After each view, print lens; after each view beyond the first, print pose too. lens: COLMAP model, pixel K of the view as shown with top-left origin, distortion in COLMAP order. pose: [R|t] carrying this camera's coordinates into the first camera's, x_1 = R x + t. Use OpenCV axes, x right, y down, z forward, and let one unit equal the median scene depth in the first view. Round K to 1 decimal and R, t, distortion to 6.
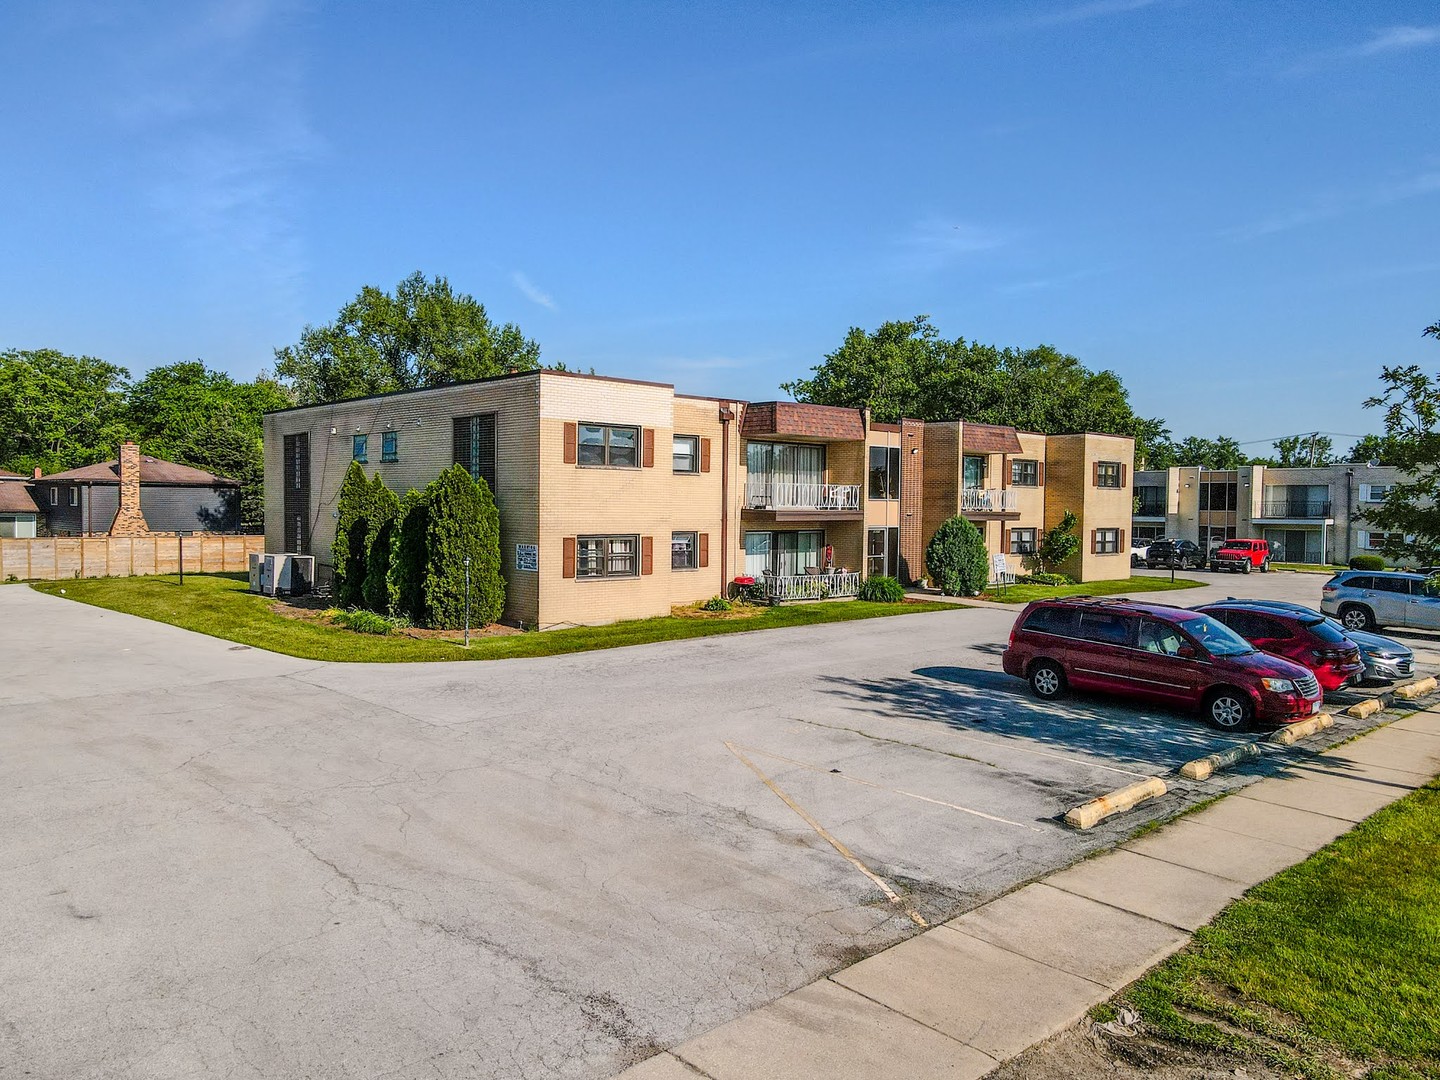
lens RADIAL K [[1035.1, 0, 687.6], [0, 1035.1, 542.8], [0, 0, 1]] dist [-0.003124, -0.000262]
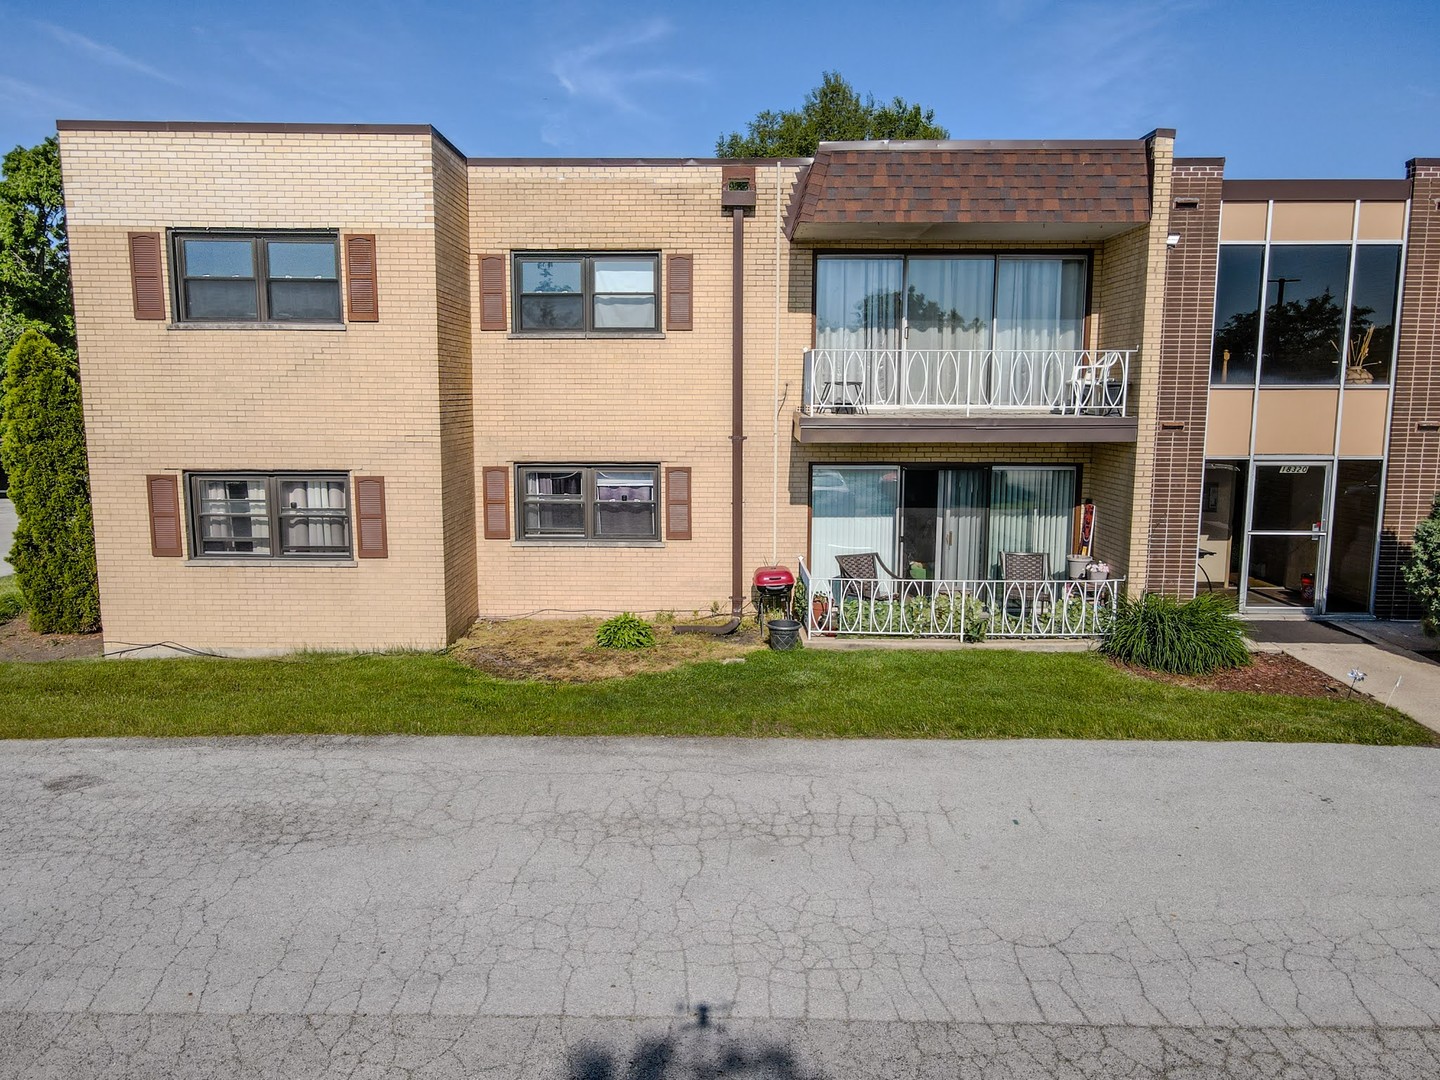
lens RADIAL K [[1077.7, 0, 720.0], [0, 1077.7, 540.0], [0, 0, 1]] dist [0.000648, 0.049113]
pose [[0.735608, 0.081795, -0.672451, 0.338673], [-0.019377, 0.994818, 0.099809, -0.024209], [0.677130, -0.060390, 0.733381, 0.638867]]
